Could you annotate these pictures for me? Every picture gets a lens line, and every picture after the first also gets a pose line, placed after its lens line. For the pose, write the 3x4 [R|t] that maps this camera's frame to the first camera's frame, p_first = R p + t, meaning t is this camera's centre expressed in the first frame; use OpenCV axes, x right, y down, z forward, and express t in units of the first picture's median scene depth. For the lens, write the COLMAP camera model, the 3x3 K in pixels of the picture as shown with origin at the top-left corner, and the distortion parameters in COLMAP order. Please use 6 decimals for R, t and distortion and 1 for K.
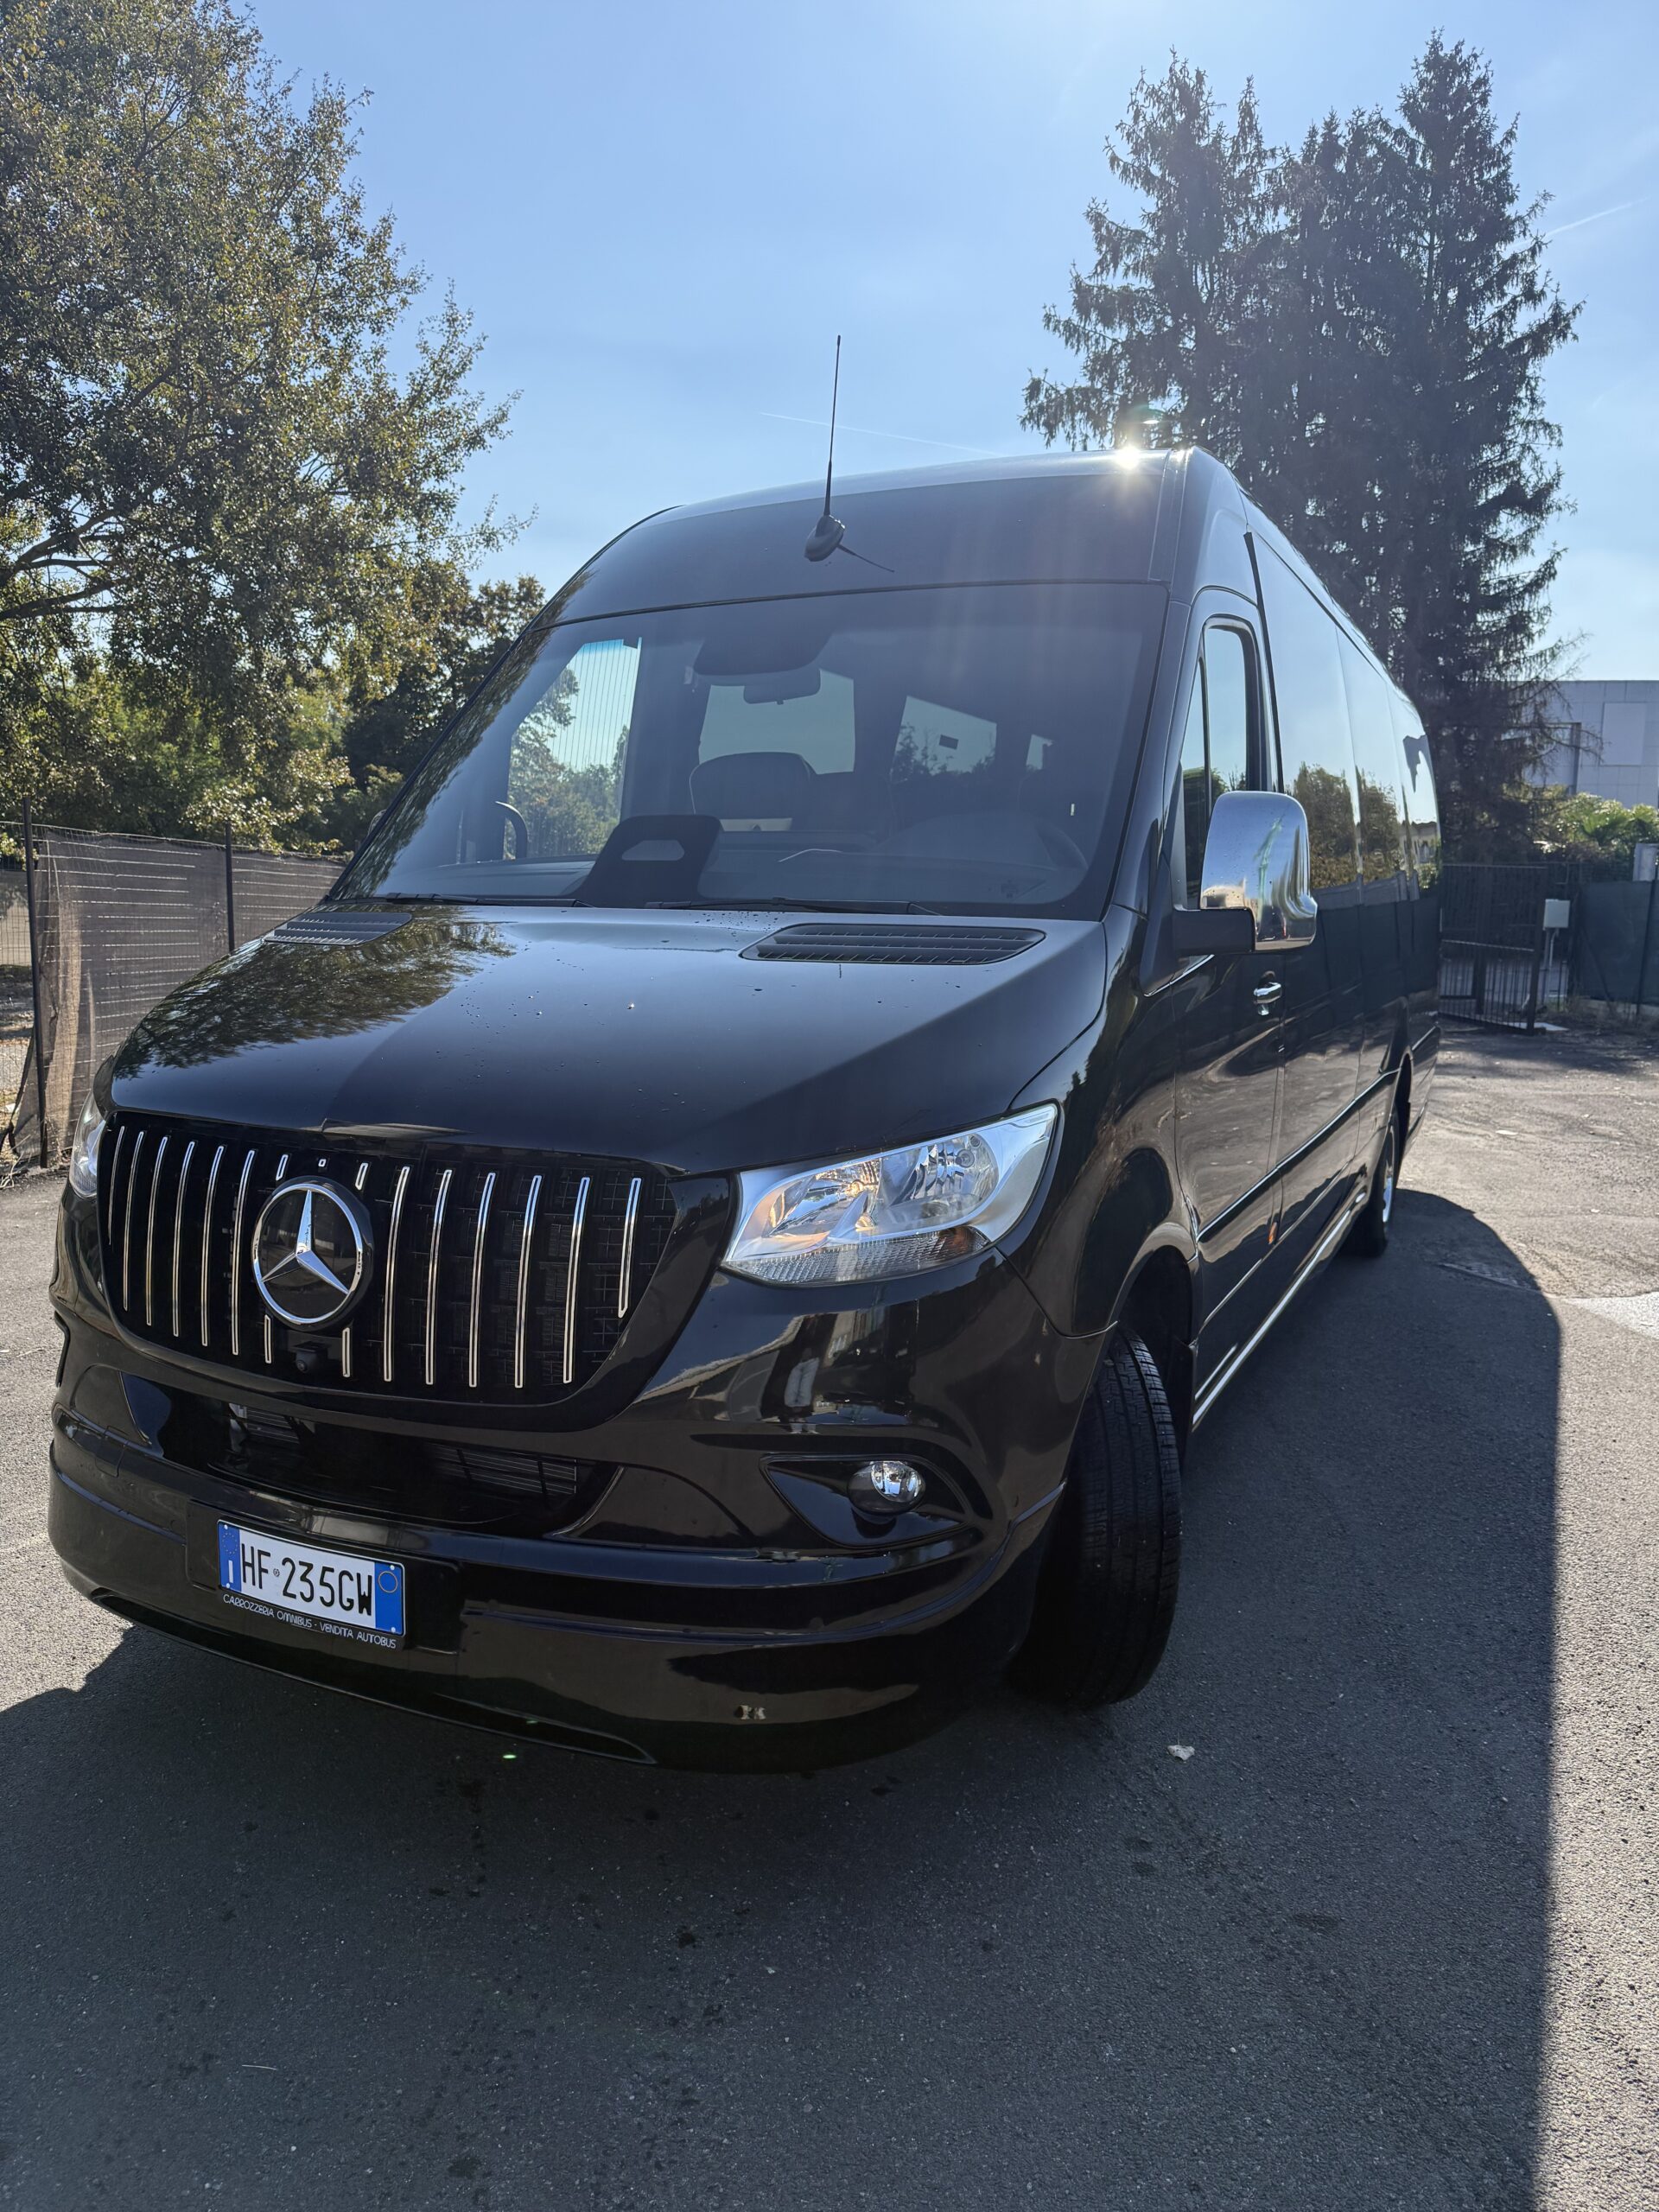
lens RADIAL K [[1577.6, 0, 829.5], [0, 1577.6, 1106.0], [0, 0, 1]] dist [0.022473, -0.017158]
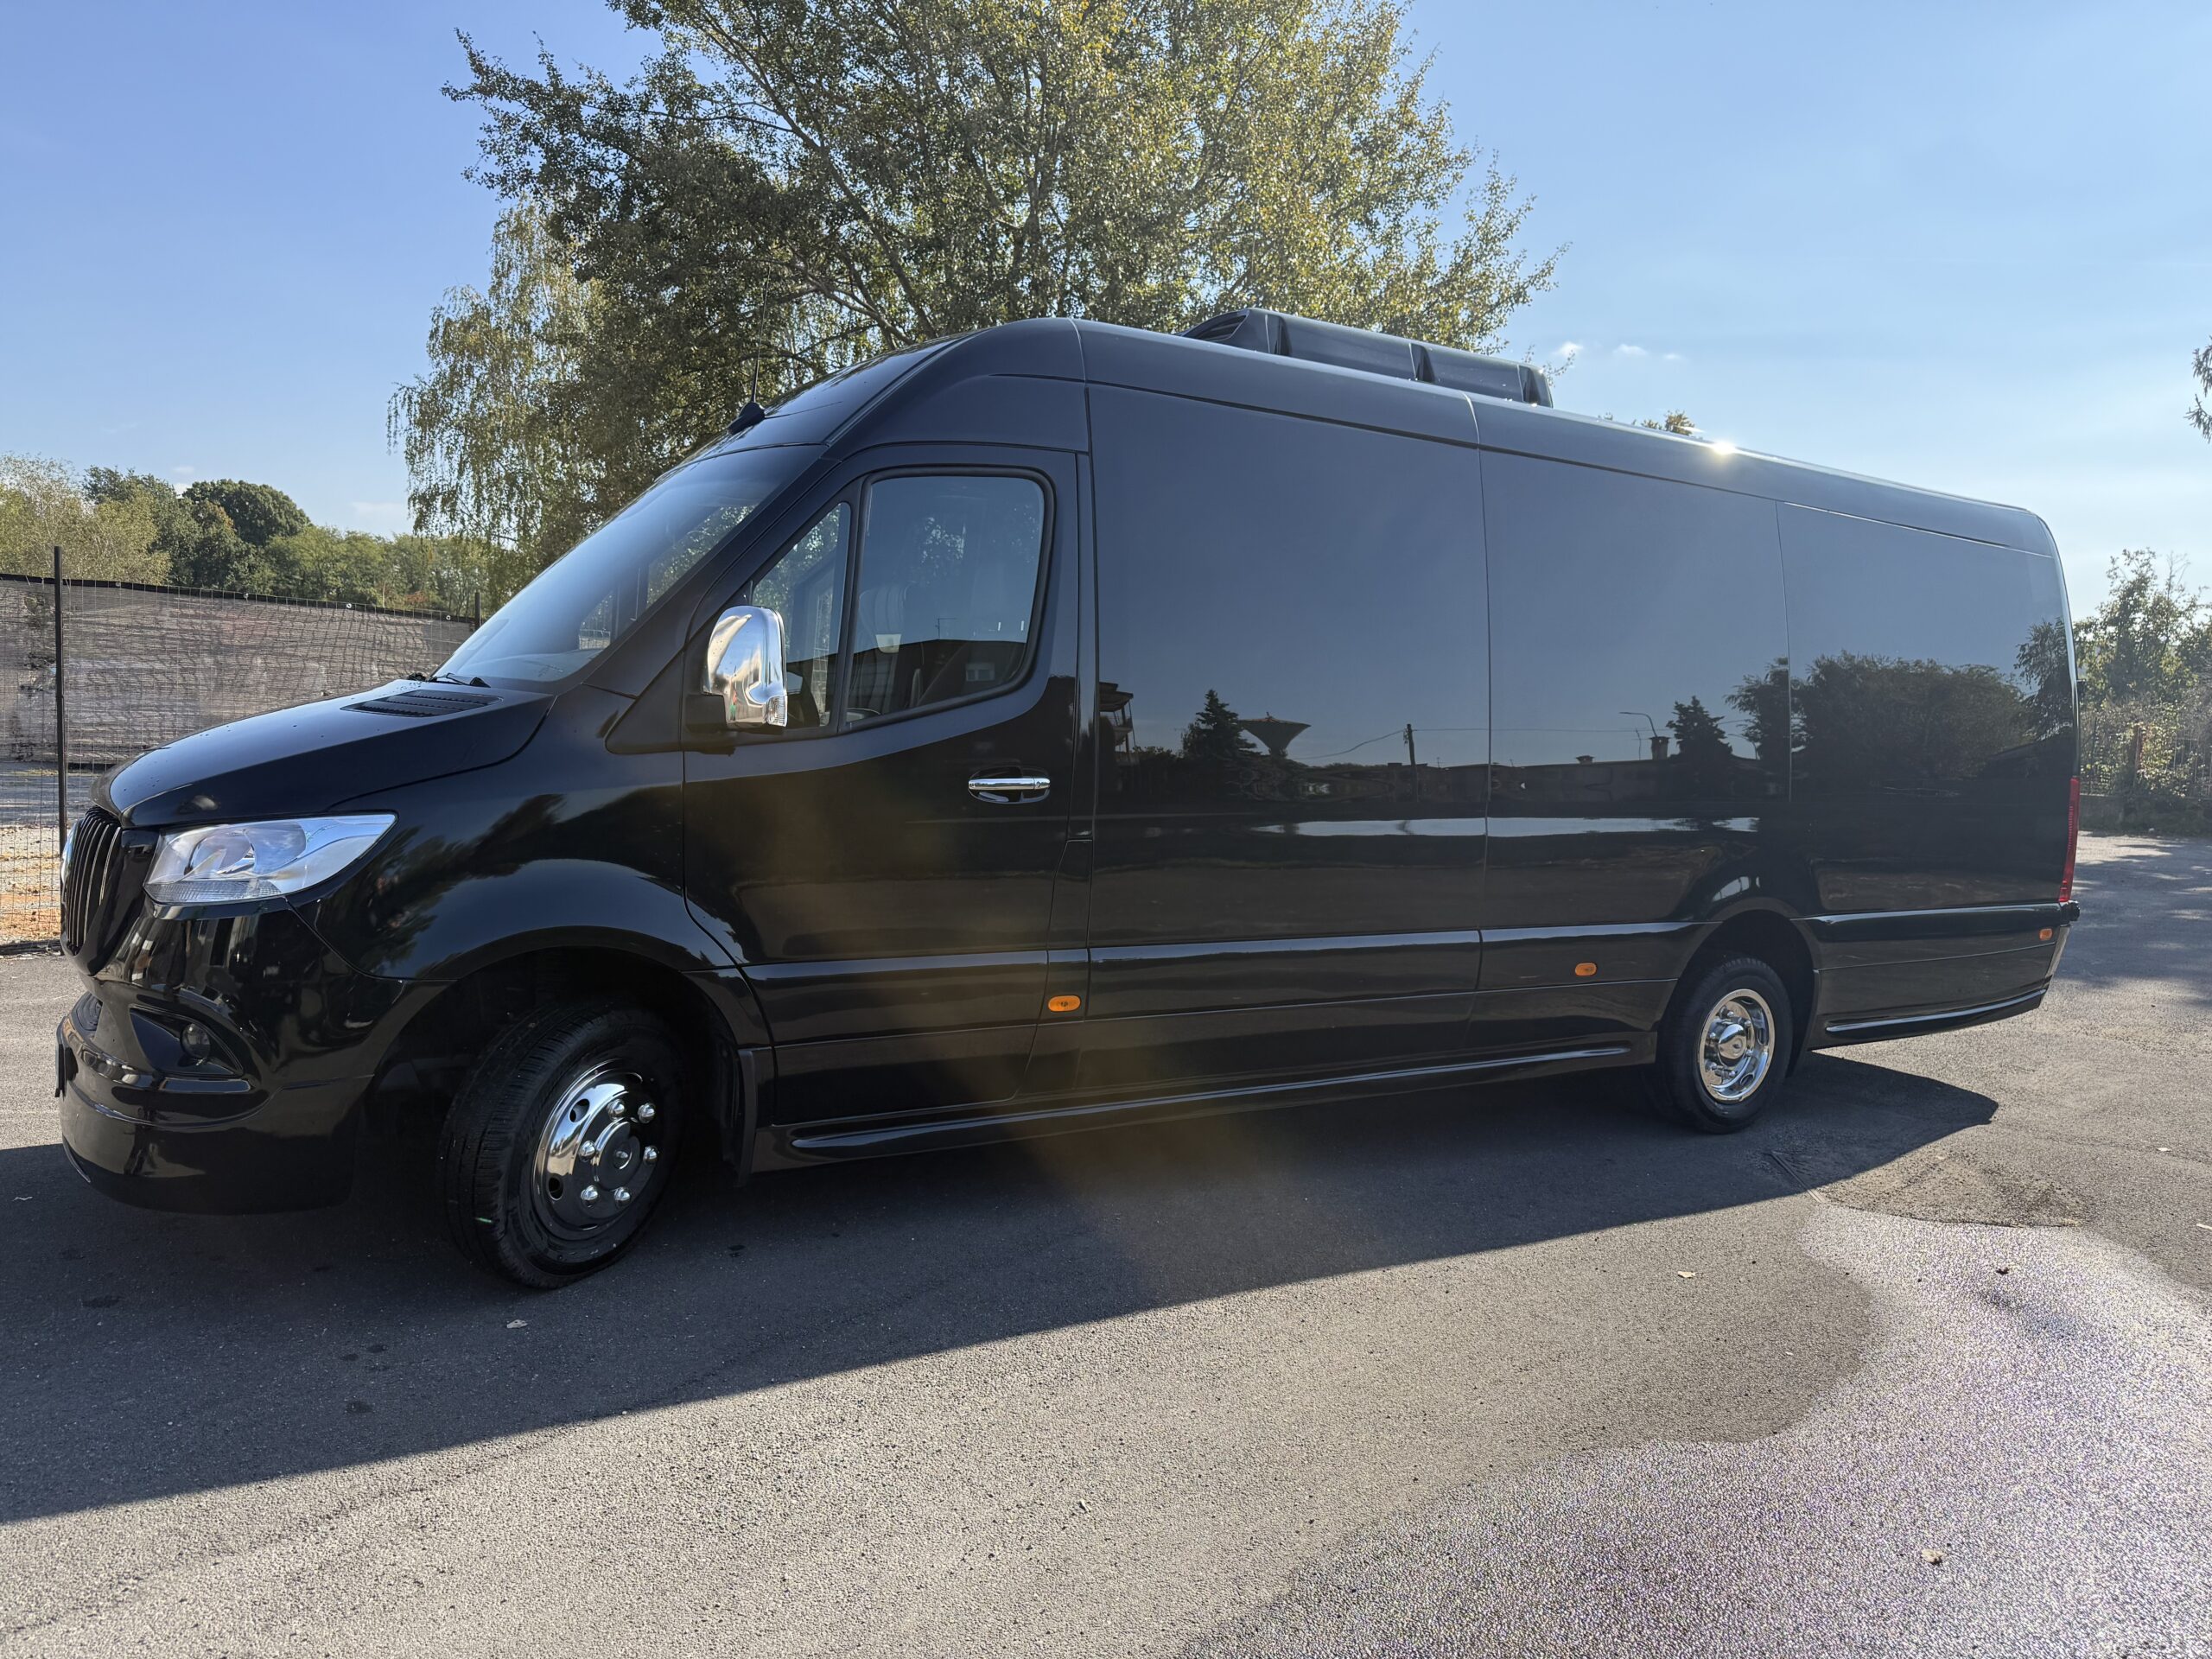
lens RADIAL K [[1595.1, 0, 1136.2], [0, 1595.1, 830.1], [0, 0, 1]] dist [0.003579, 0.001954]
pose [[0.835541, 0.075334, -0.544239, 0.182106], [-0.114399, 0.992699, -0.038222, -0.000922], [0.537387, 0.094196, 0.838059, 0.017390]]
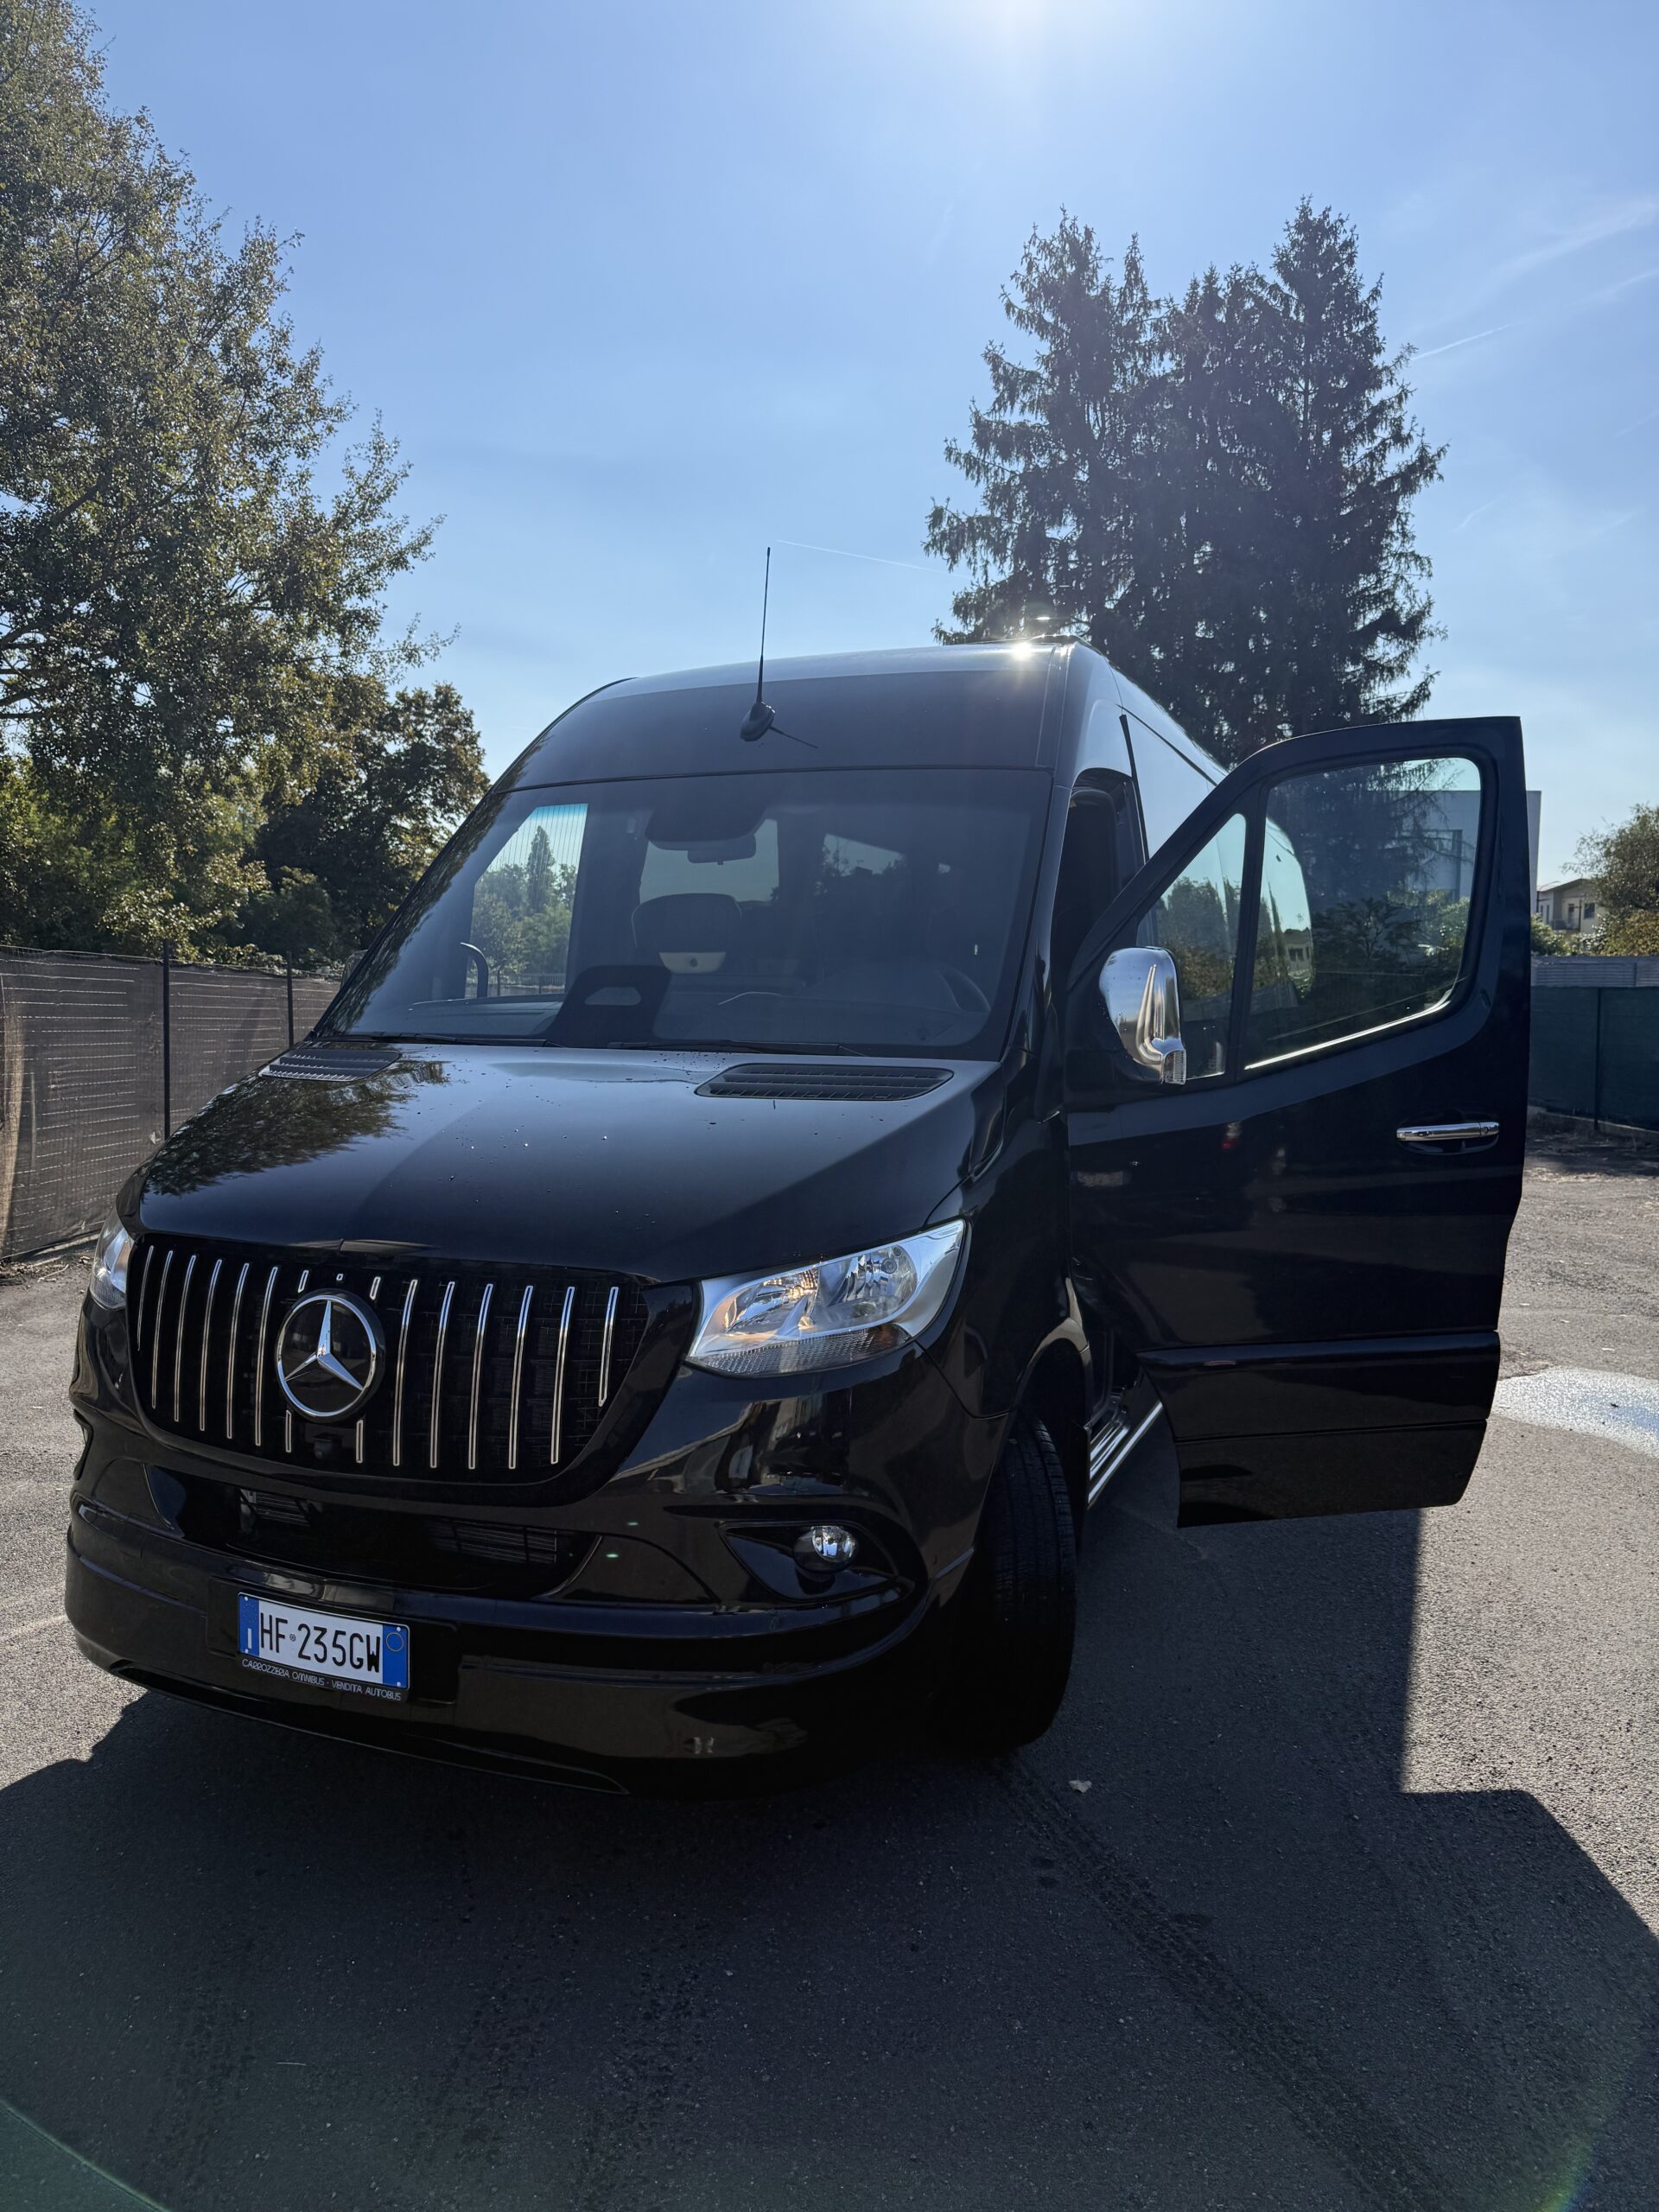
lens RADIAL K [[1569.9, 0, 827.1], [0, 1569.9, 1101.2], [0, 0, 1]] dist [0.075378, -0.115801]
pose [[0.998511, -0.003939, 0.054400, -0.002849], [0.007372, 0.997982, -0.063060, -0.001995], [-0.054042, 0.063367, 0.996526, -0.022034]]
